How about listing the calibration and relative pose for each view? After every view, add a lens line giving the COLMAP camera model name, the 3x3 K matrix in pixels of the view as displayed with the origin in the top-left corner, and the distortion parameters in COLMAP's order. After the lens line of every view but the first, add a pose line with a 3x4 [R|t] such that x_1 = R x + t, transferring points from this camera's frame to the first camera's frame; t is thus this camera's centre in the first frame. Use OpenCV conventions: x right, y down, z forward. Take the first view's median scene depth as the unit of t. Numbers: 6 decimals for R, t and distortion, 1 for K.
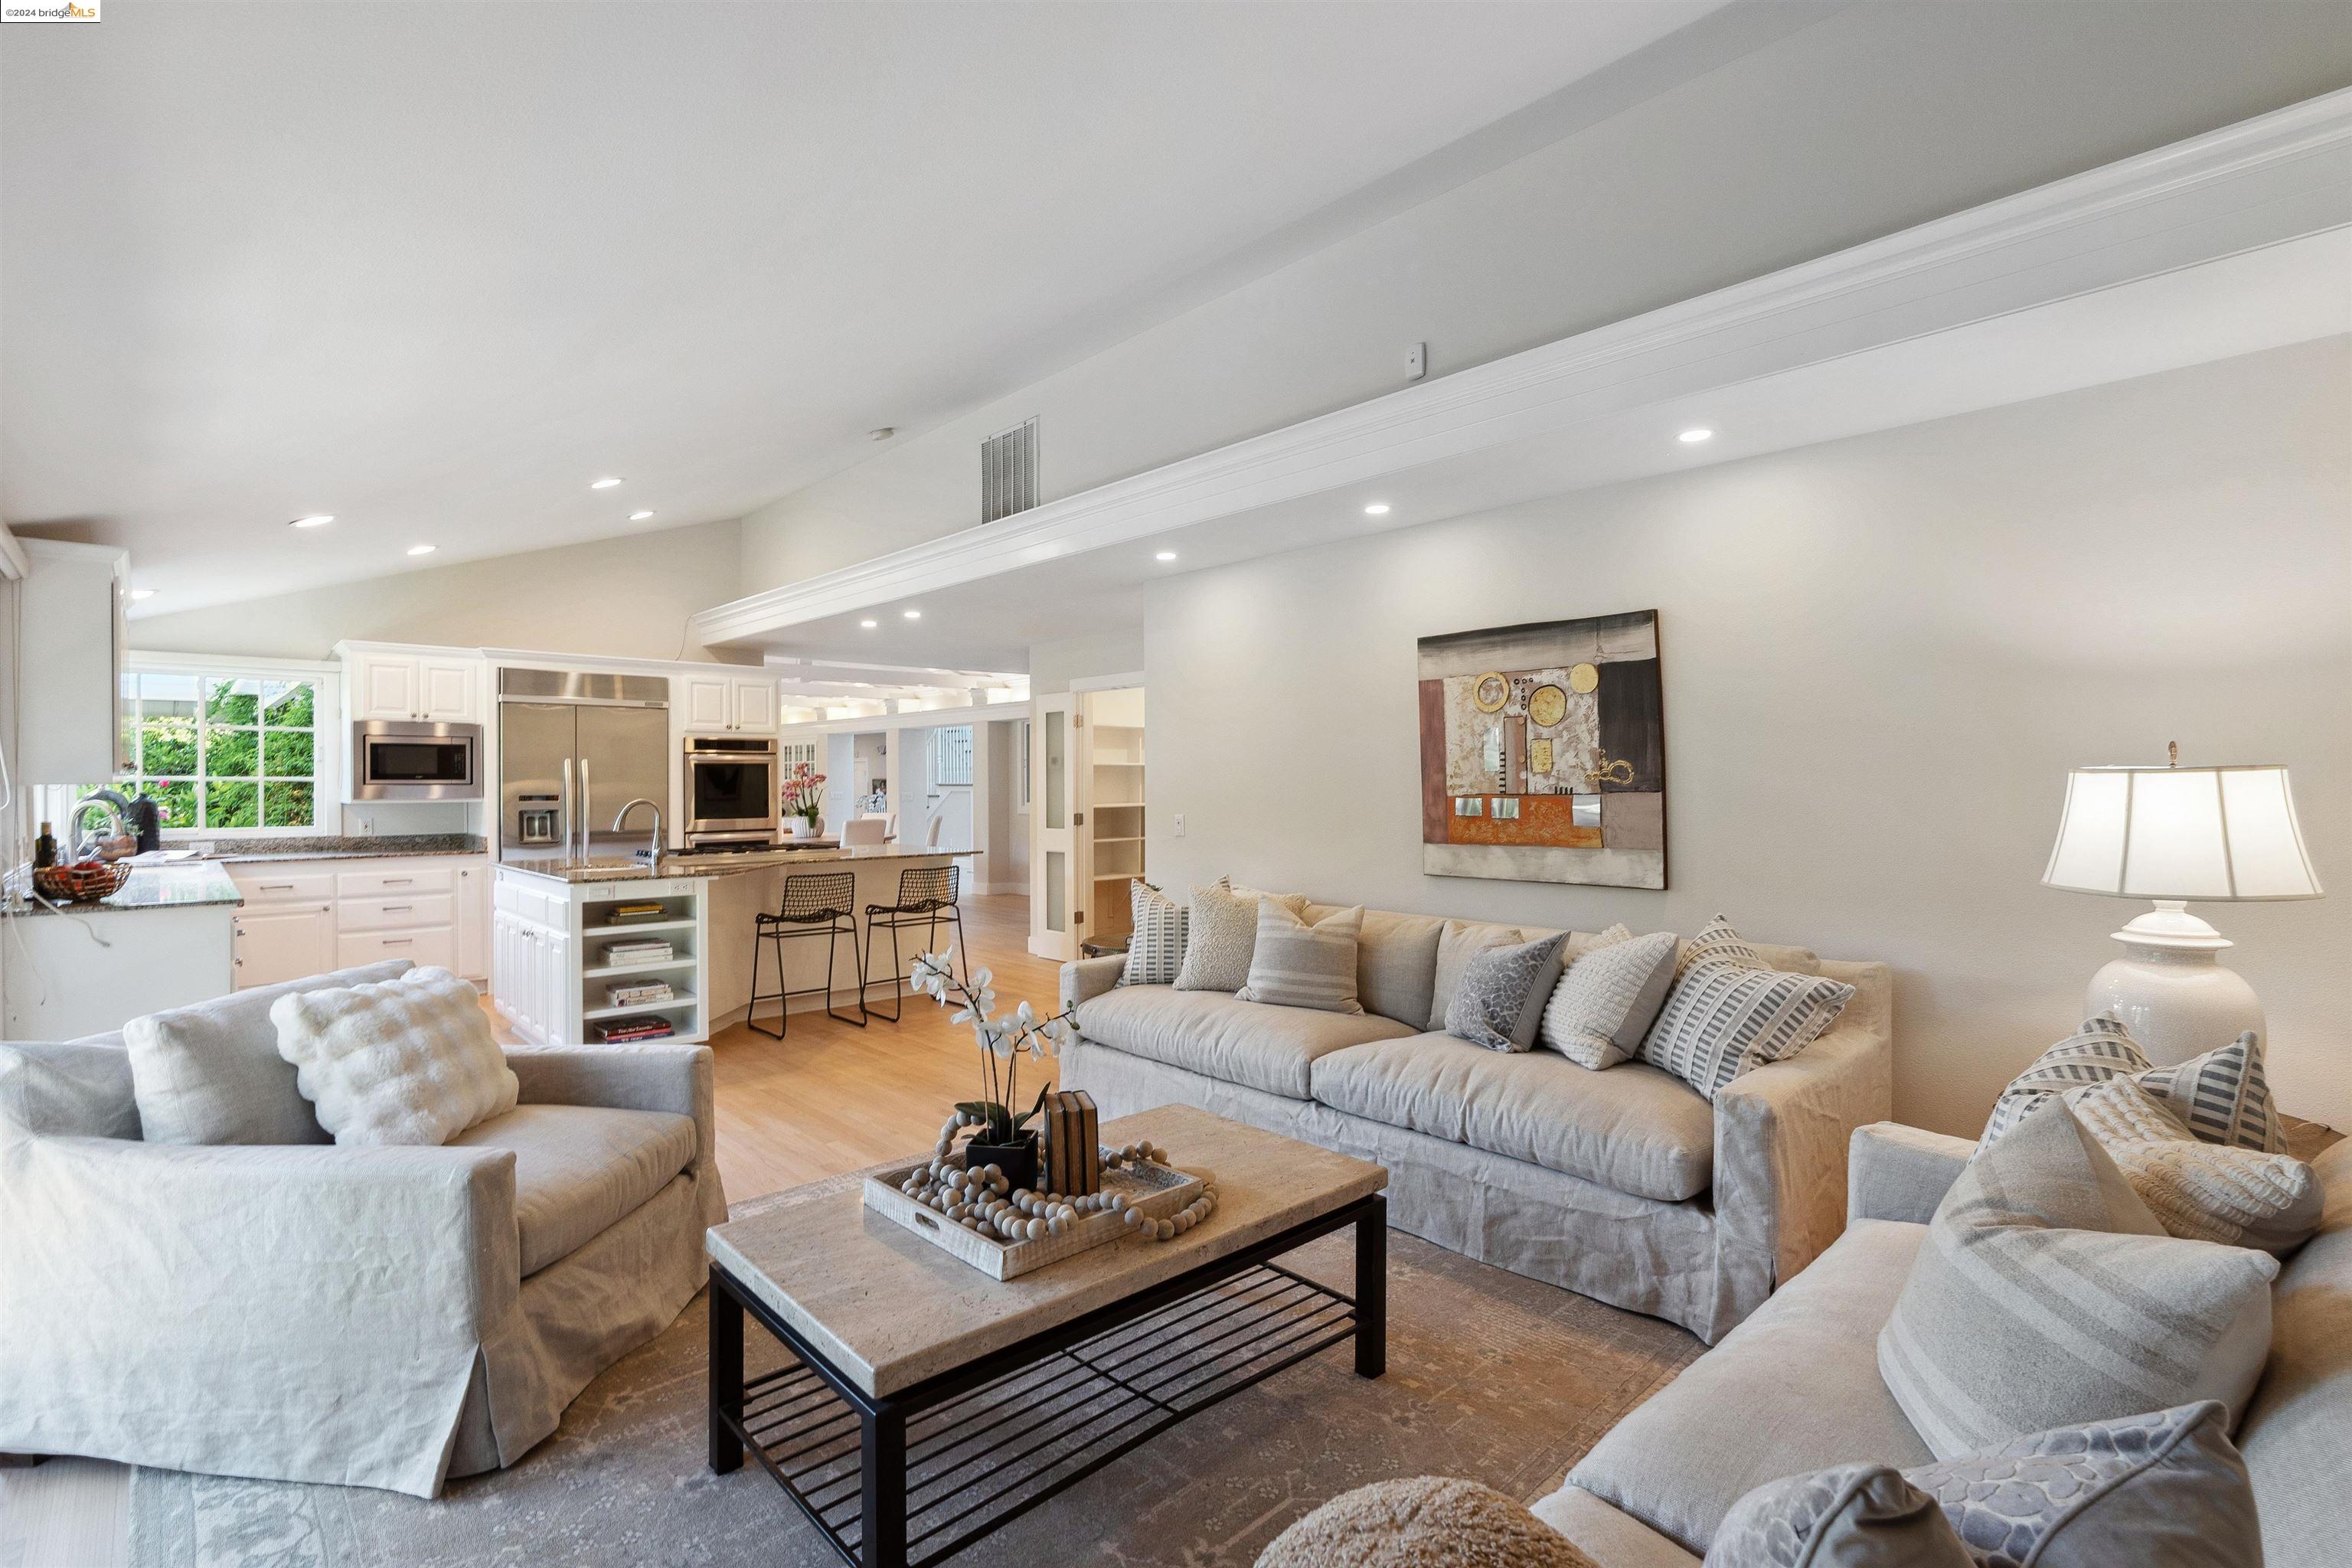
lens RADIAL K [[1082.9, 0, 1188.1], [0, 1082.9, 778.9], [0, 0, 1]] dist [-0.008195, 0.001391]
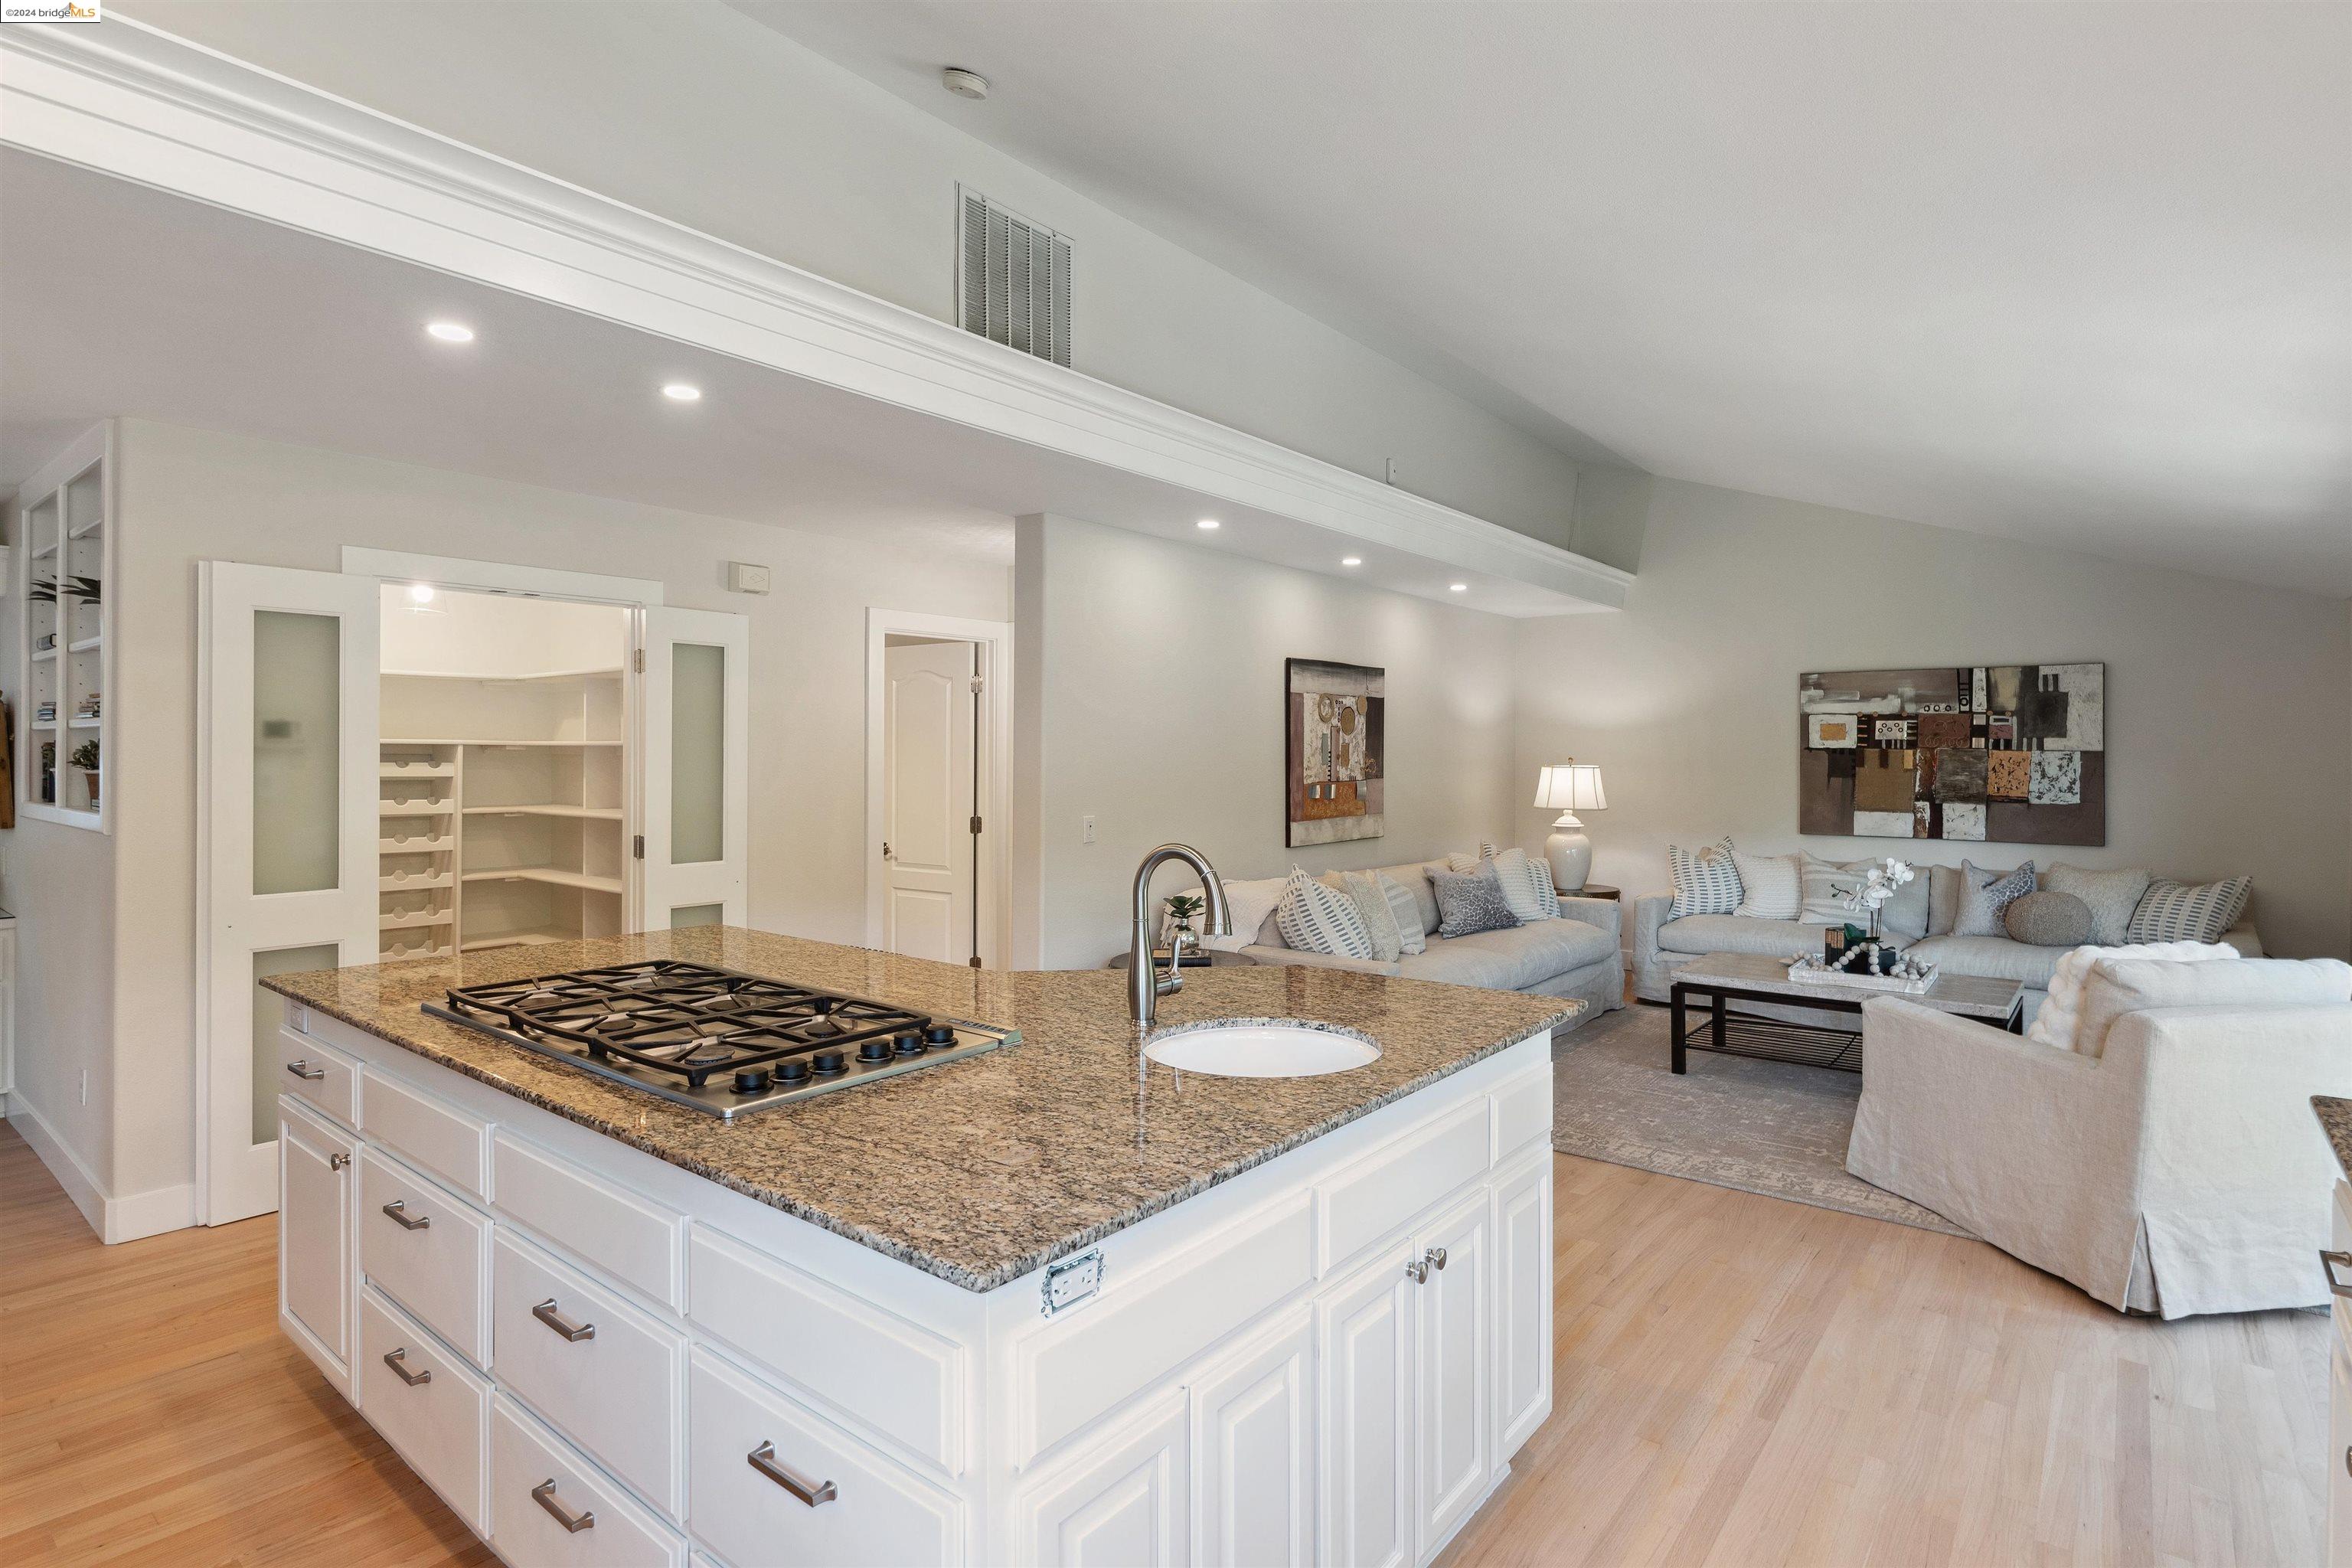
lens RADIAL K [[1138.3, 0, 1159.9], [0, 1138.3, 765.7], [0, 0, 1]] dist [-0.008464, 0.001692]
pose [[-0.108366, -0.002748, 0.994107, -1.176166], [-0.002694, 0.999993, 0.002471, -0.009424], [-0.994107, -0.002410, -0.108373, 1.415364]]
